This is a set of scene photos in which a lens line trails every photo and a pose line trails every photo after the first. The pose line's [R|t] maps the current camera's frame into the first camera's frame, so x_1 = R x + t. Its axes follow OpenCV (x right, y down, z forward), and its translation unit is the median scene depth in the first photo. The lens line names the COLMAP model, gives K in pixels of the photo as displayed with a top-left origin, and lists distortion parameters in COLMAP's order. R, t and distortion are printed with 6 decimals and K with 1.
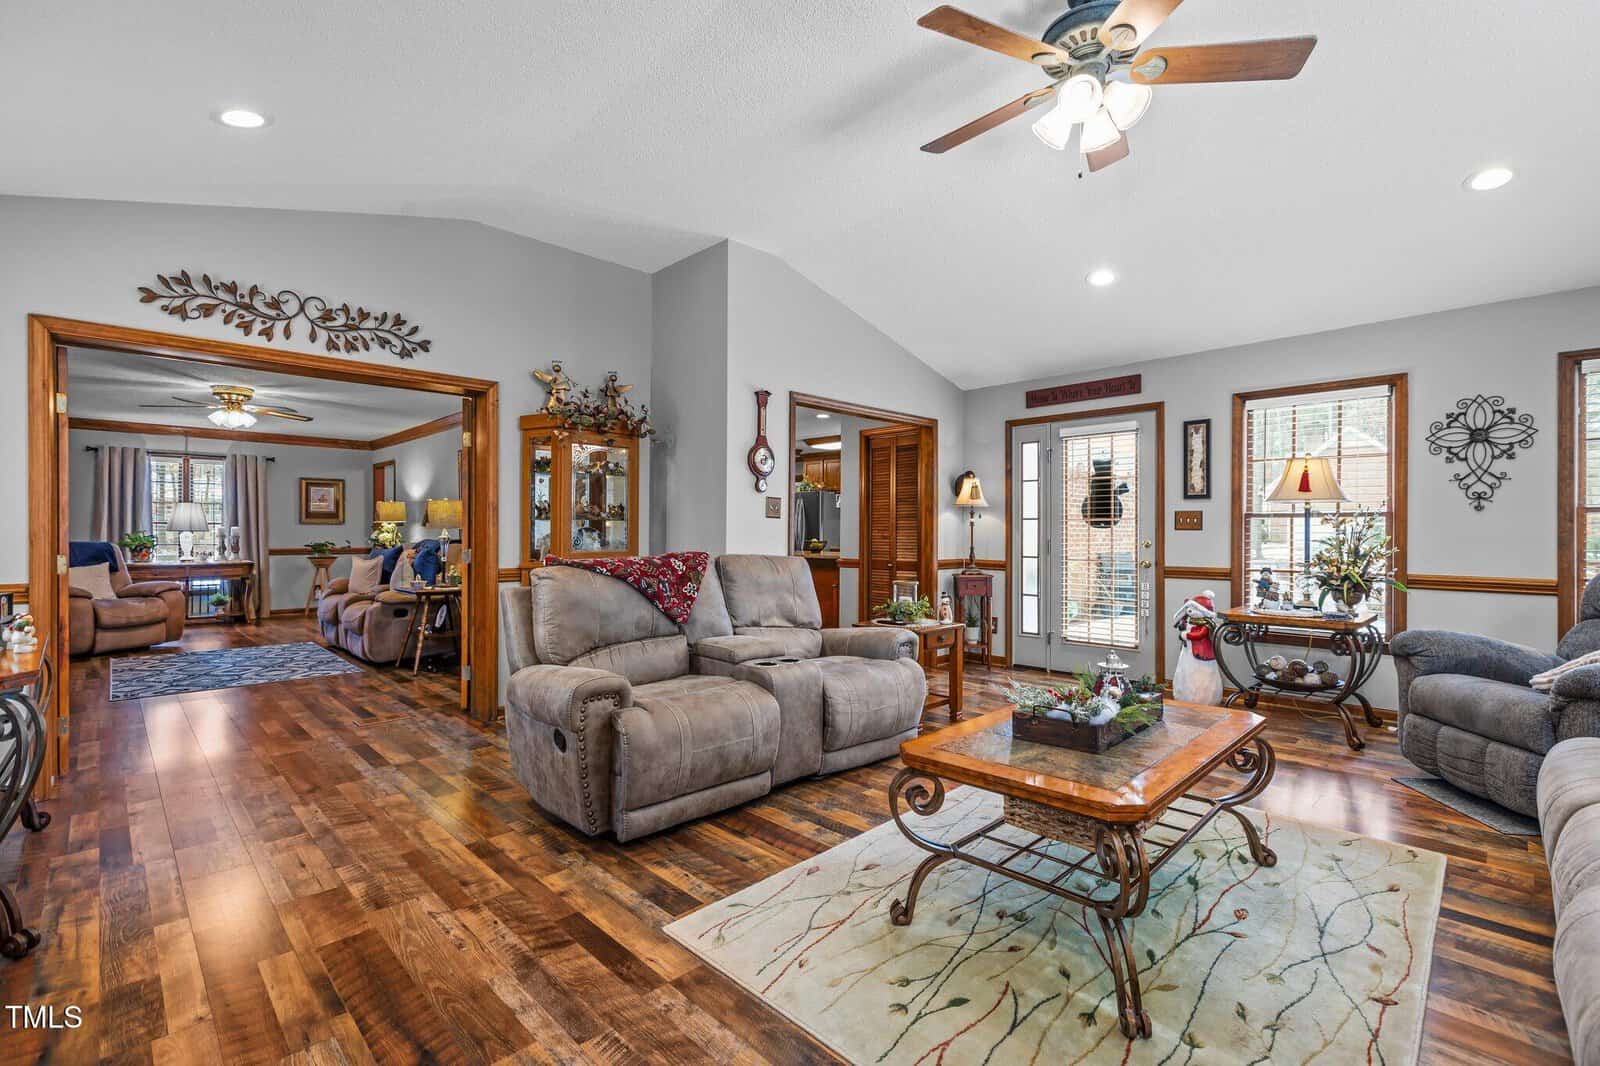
lens RADIAL K [[727.8, 0, 806.7], [0, 727.8, 530.3], [0, 0, 1]] dist [0.010084, -0.000264]
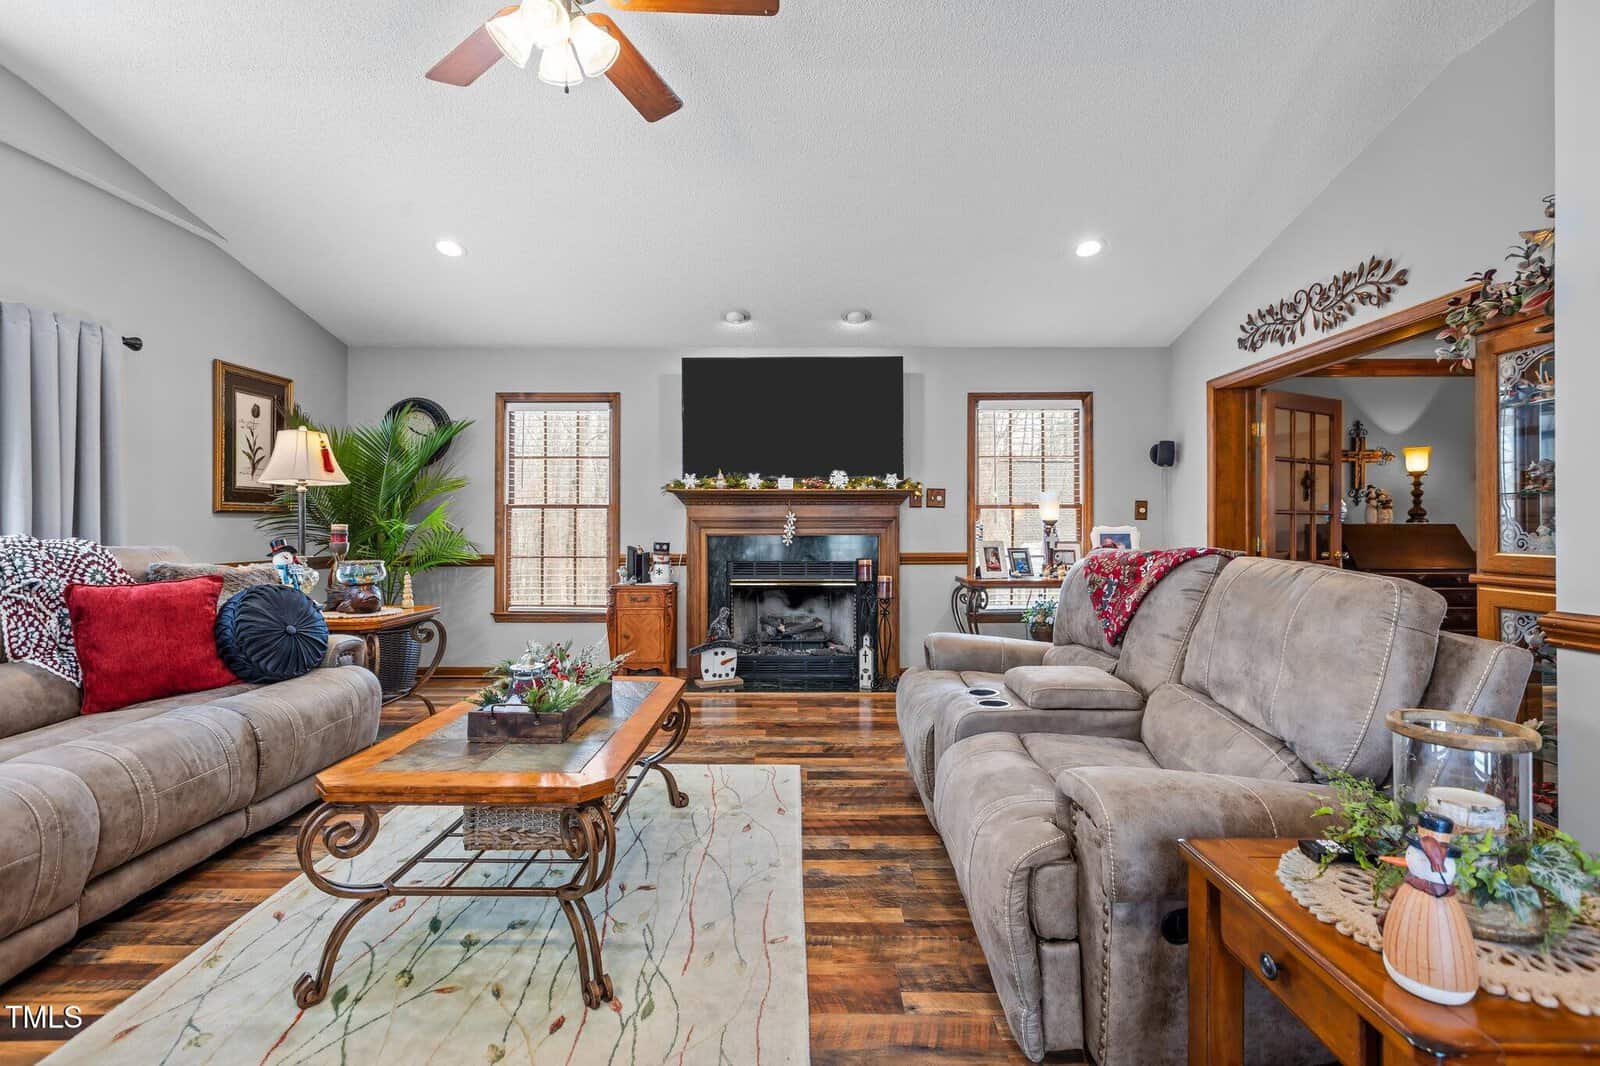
lens RADIAL K [[727.8, 0, 806.7], [0, 727.8, 530.3], [0, 0, 1]] dist [0.010084, -0.000264]
pose [[-0.711467, 0.004888, -0.702702, 0.449794], [0.002899, 0.999988, 0.004021, 0.009324], [0.702713, 0.000824, -0.711473, 1.054318]]
